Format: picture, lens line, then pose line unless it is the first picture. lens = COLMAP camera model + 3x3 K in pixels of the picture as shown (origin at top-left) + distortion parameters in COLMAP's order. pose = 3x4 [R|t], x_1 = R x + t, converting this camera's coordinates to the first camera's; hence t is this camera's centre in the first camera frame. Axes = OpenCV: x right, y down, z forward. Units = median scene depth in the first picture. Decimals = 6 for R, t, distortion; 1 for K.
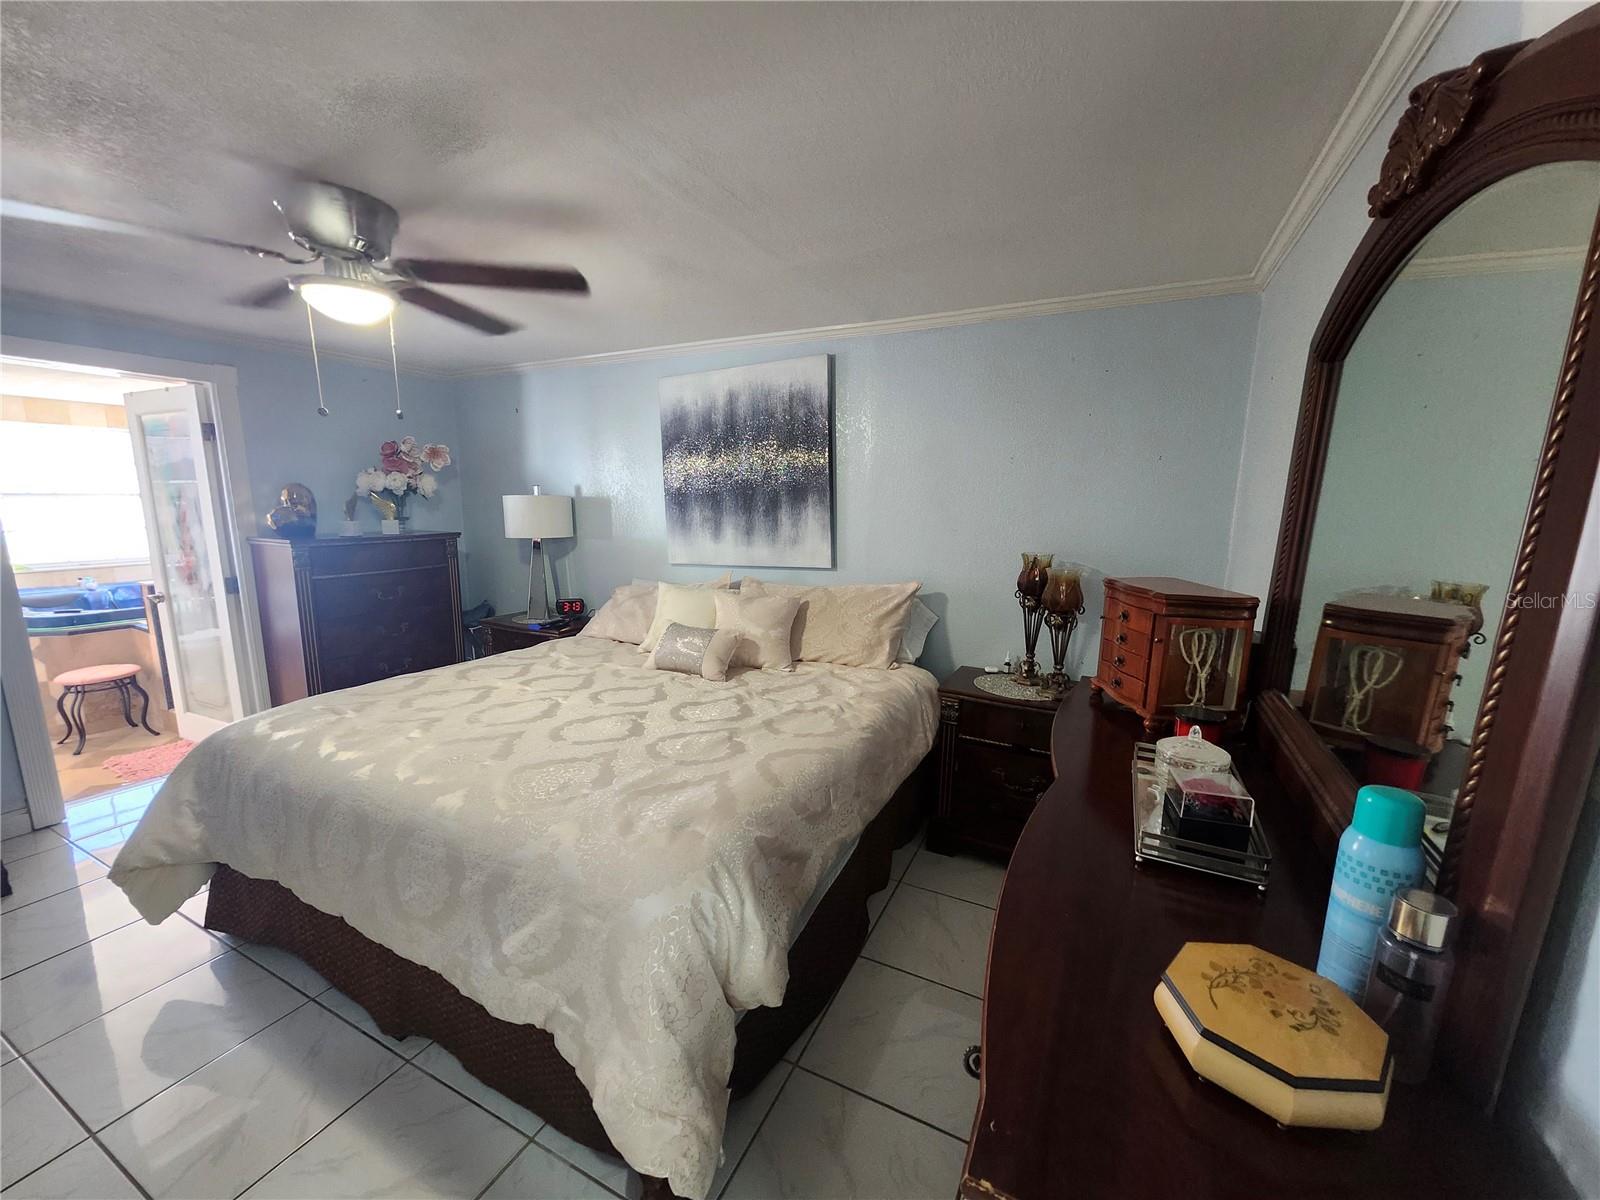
lens RADIAL K [[628.0, 0, 793.6], [0, 628.0, 607.6], [0, 0, 1]] dist [0.002041, -0.000865]
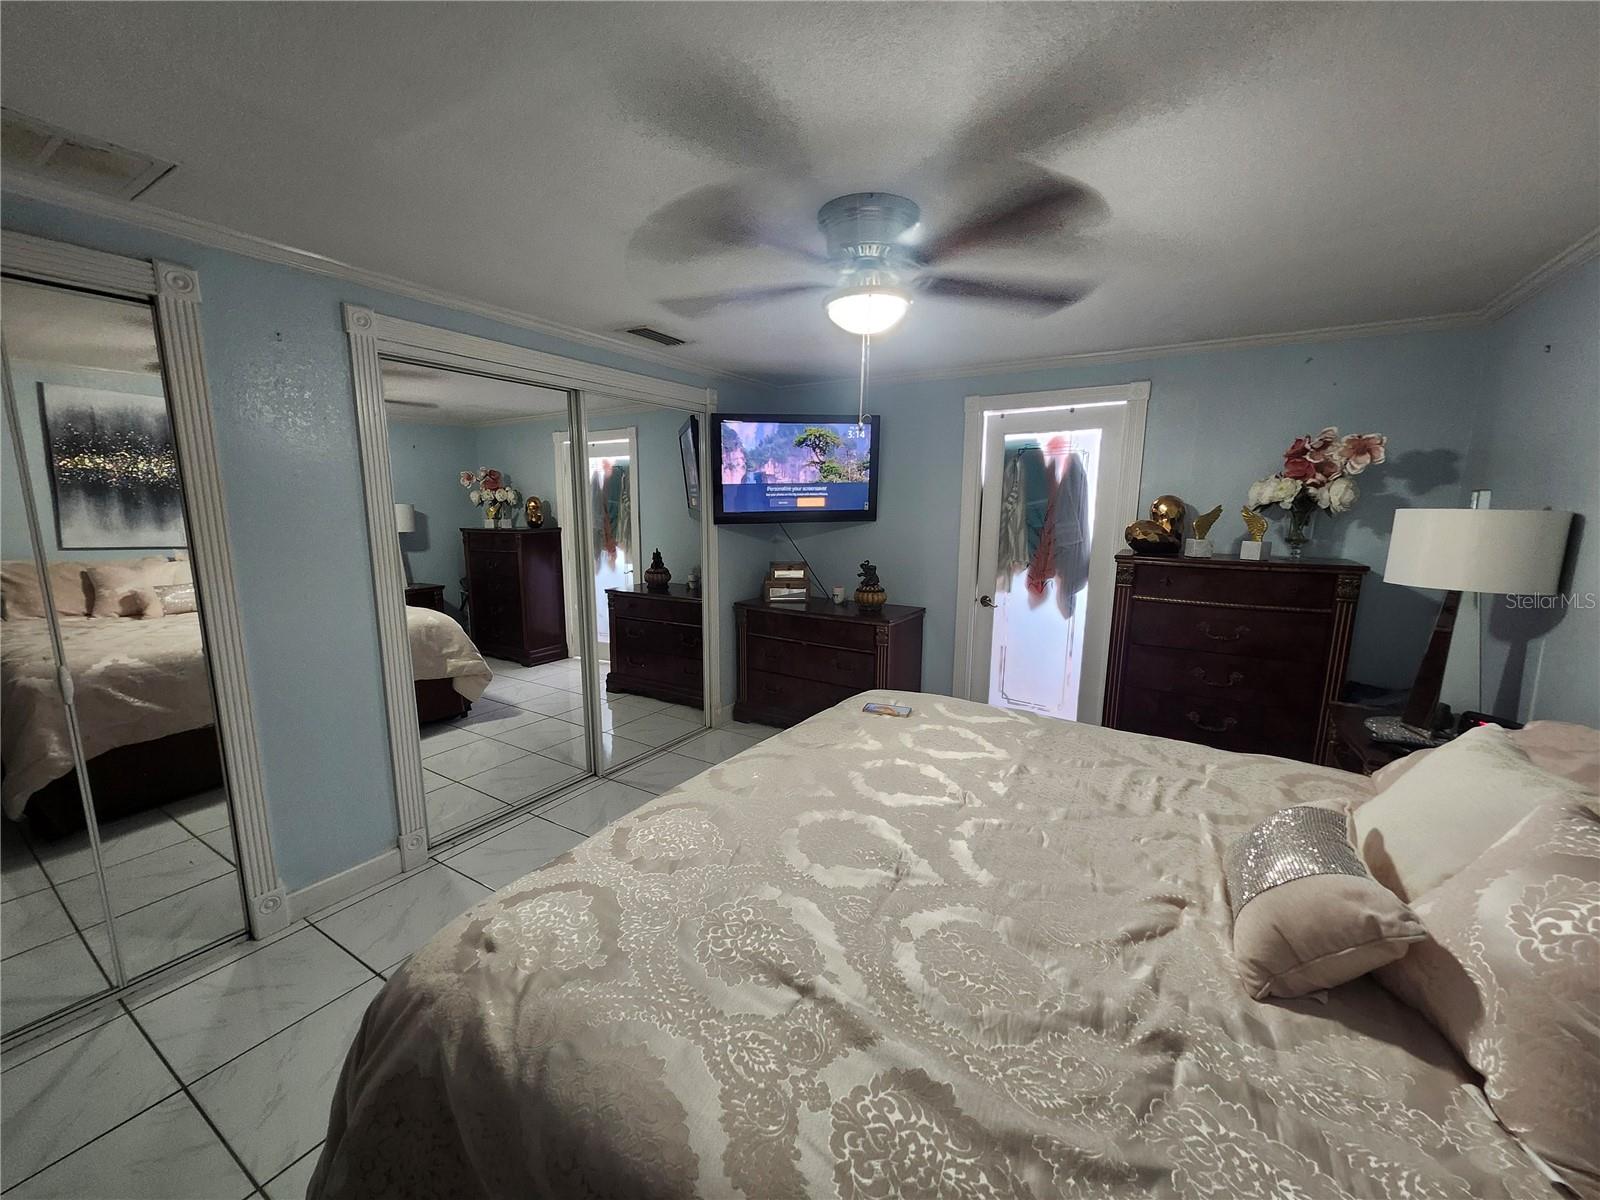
lens RADIAL K [[628.0, 0, 793.6], [0, 628.0, 607.6], [0, 0, 1]] dist [0.002041, -0.000865]
pose [[-0.076324, 0.154720, -0.985006, 0.231332], [-0.183526, 0.968829, 0.166399, -0.112363], [0.980047, 0.193475, -0.045550, 0.655327]]
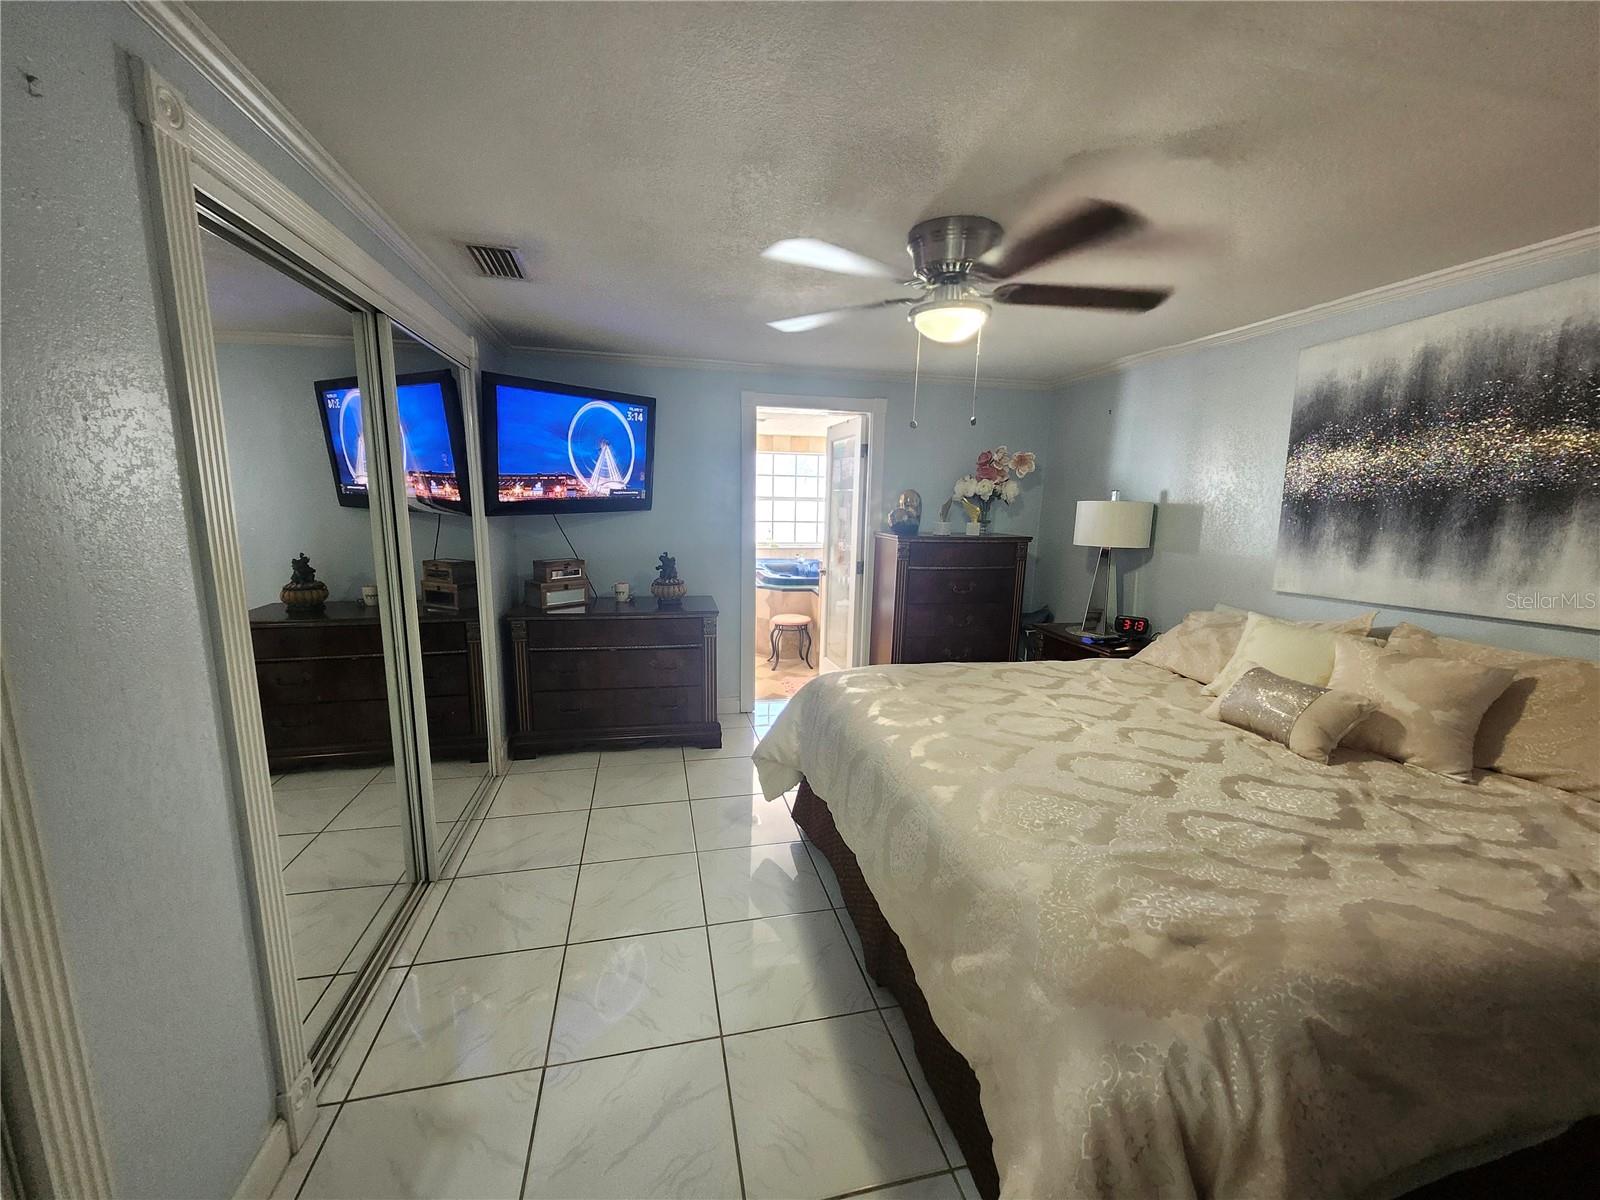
lens RADIAL K [[628.0, 0, 793.6], [0, 628.0, 607.6], [0, 0, 1]] dist [0.002041, -0.000865]
pose [[0.638864, 0.137131, -0.756999, 0.017027], [-0.147570, 0.987557, 0.054356, -0.005737], [0.755034, 0.076984, 0.651151, 0.069284]]
